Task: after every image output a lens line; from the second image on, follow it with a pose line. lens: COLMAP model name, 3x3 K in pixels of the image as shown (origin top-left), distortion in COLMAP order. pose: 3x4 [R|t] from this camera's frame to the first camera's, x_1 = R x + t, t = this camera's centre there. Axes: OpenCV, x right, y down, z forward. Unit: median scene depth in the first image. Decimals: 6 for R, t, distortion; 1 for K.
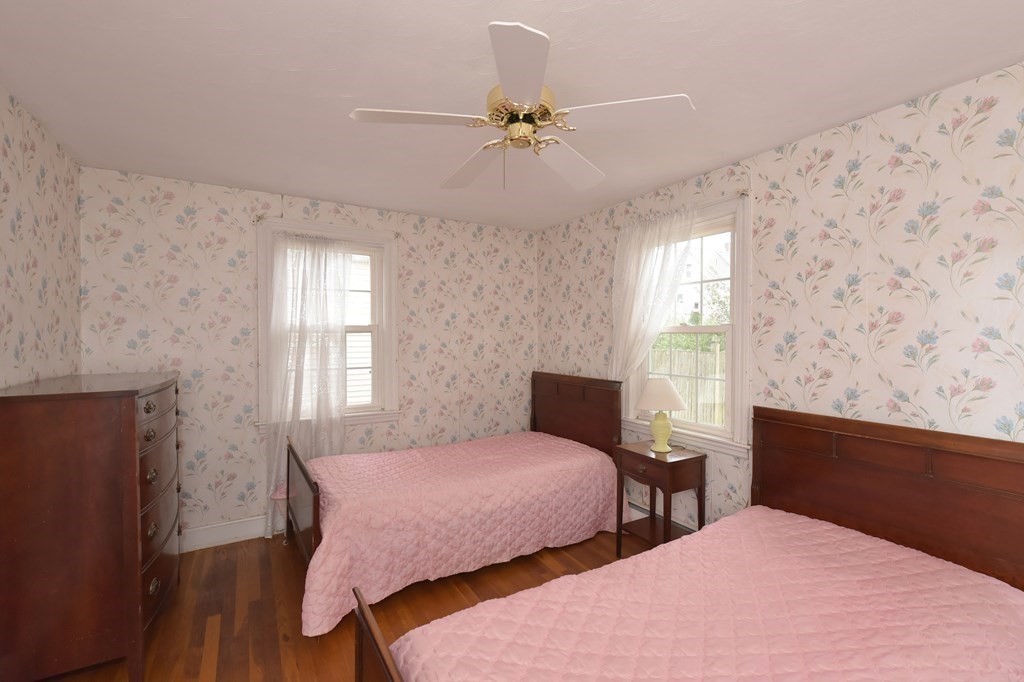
lens RADIAL K [[429.6, 0, 512.0], [0, 429.6, 341.0], [0, 0, 1]] dist [-0.000492, -0.000119]
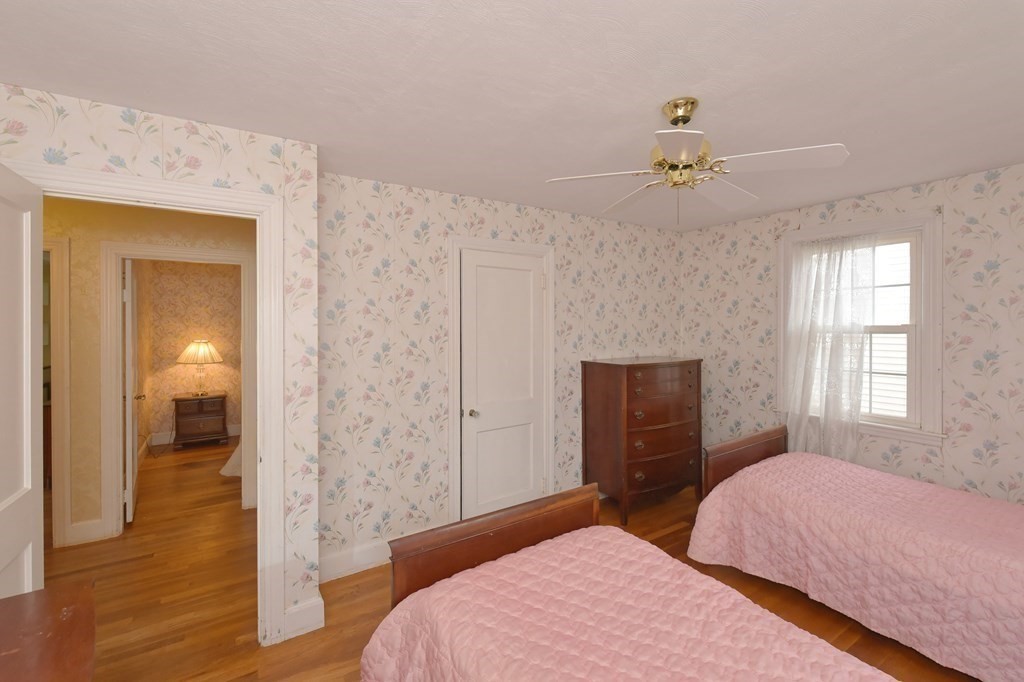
lens RADIAL K [[442.3, 0, 511.3], [0, 442.3, 322.5], [0, 0, 1]] dist [0.003182, -0.000083]
pose [[0.041442, -0.005420, -0.999126, 0.538391], [-0.006624, 0.999962, -0.005699, -0.033209], [0.999119, 0.006854, 0.041404, 0.198474]]
